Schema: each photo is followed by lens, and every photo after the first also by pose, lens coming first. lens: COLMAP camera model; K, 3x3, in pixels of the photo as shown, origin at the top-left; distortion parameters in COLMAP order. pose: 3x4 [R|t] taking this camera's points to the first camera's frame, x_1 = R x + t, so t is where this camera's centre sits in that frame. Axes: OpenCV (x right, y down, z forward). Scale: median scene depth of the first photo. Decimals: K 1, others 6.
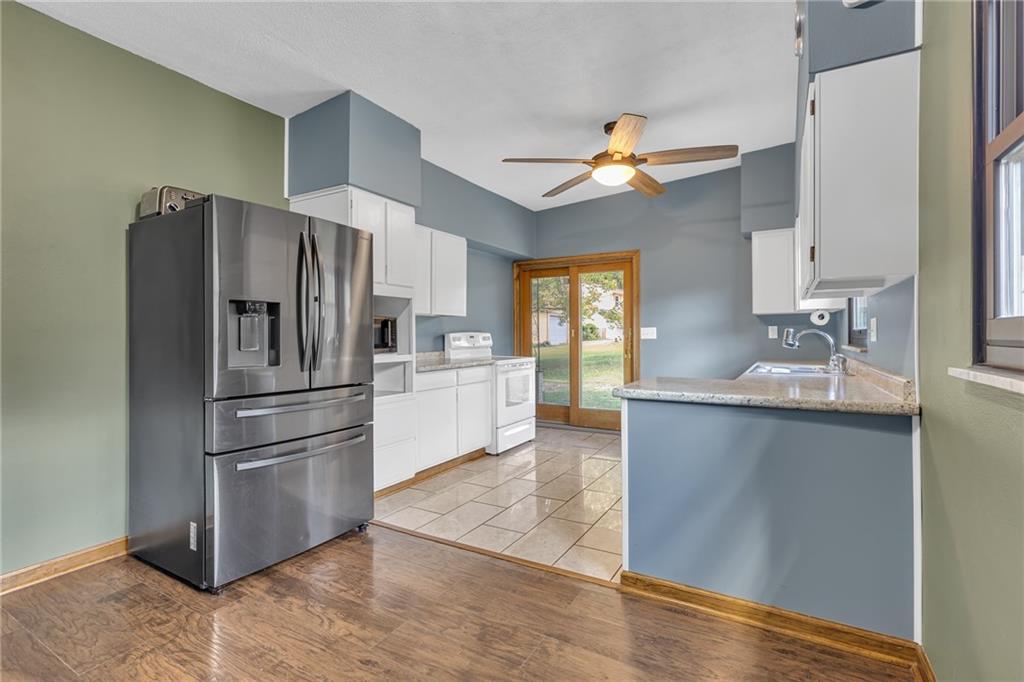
lens RADIAL K [[464.5, 0, 510.8], [0, 464.5, 341.9], [0, 0, 1]] dist [0.009233, -0.000841]
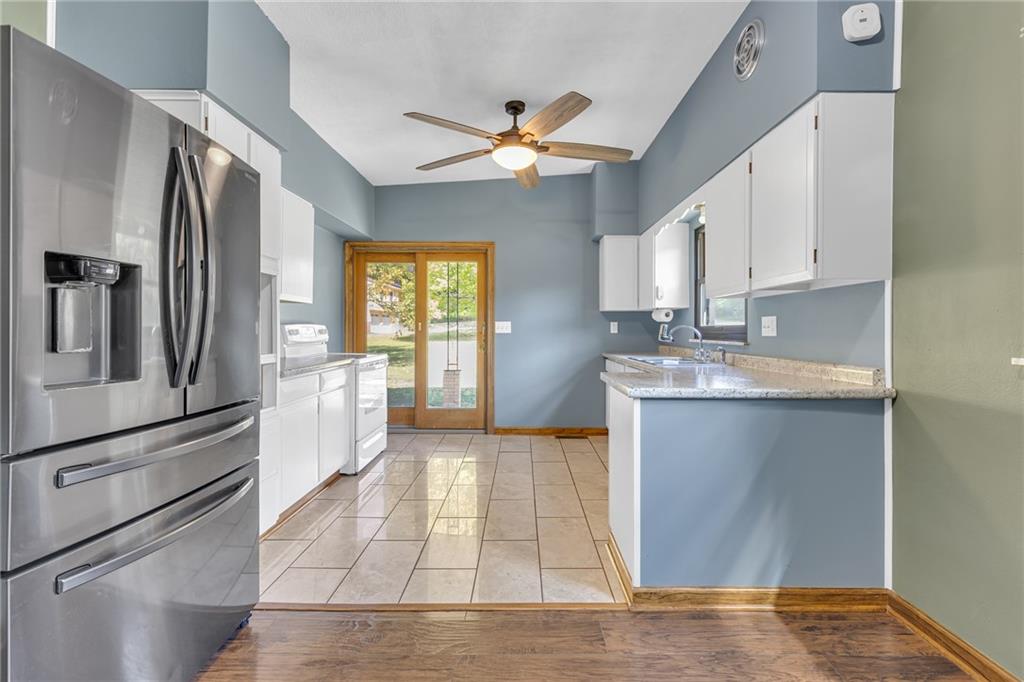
lens RADIAL K [[464.5, 0, 513.3], [0, 464.5, 334.1], [0, 0, 1]] dist [0.009233, -0.000841]
pose [[0.870484, 0.002390, 0.492191, -0.267589], [-0.000313, 0.999991, -0.004301, -0.000464], [-0.492197, 0.003589, 0.870476, 0.207714]]
